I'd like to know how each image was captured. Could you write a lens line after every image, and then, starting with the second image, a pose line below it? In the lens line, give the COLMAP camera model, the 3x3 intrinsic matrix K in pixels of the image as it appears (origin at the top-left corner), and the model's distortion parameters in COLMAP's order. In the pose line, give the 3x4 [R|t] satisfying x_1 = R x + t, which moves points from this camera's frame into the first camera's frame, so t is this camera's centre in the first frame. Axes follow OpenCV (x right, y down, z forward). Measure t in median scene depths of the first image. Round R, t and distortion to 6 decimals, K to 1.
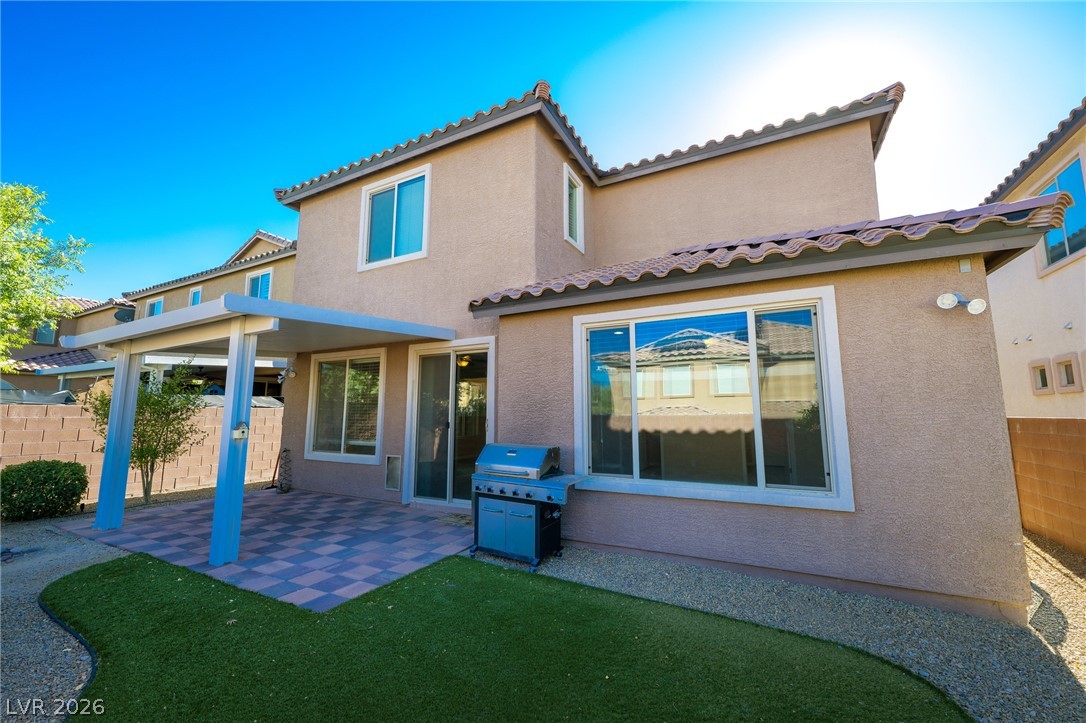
lens RADIAL K [[439.3, 0, 563.3], [0, 439.3, 347.6], [0, 0, 1]] dist [-0.007882, -0.000132]
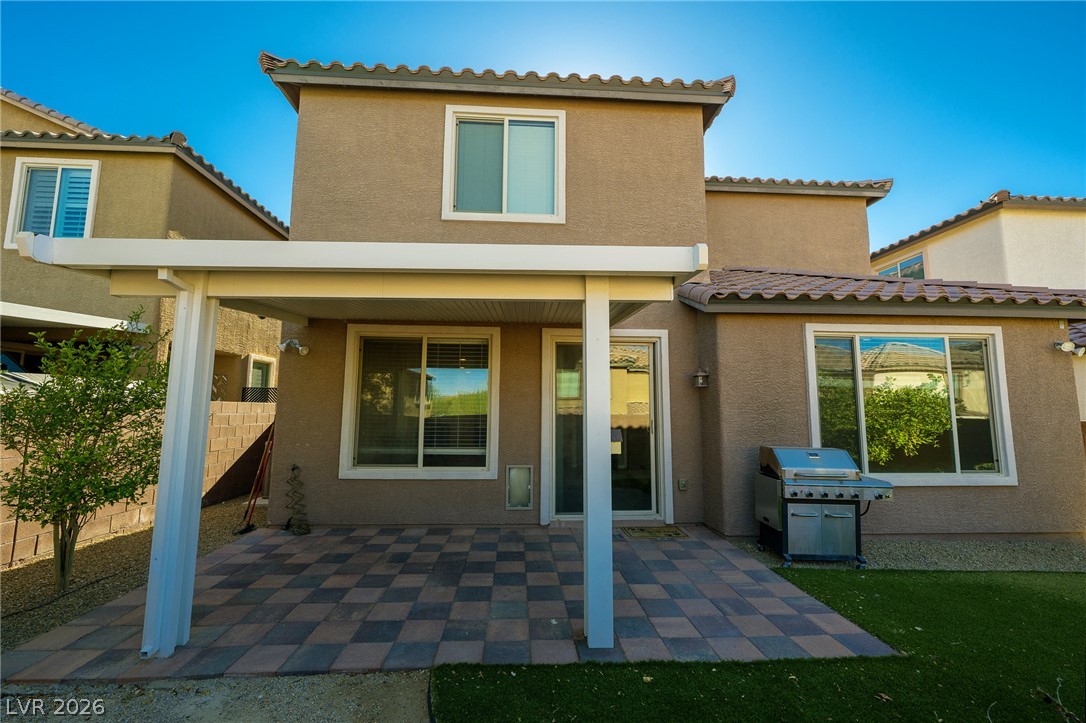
lens RADIAL K [[436.0, 0, 556.0], [0, 436.0, 354.5], [0, 0, 1]] dist [-0.003717, -0.000149]
pose [[0.855701, 0.072448, 0.512374, -1.157980], [-0.086708, 0.996226, 0.003947, 0.057541], [-0.510154, -0.047804, 0.858753, 0.464805]]
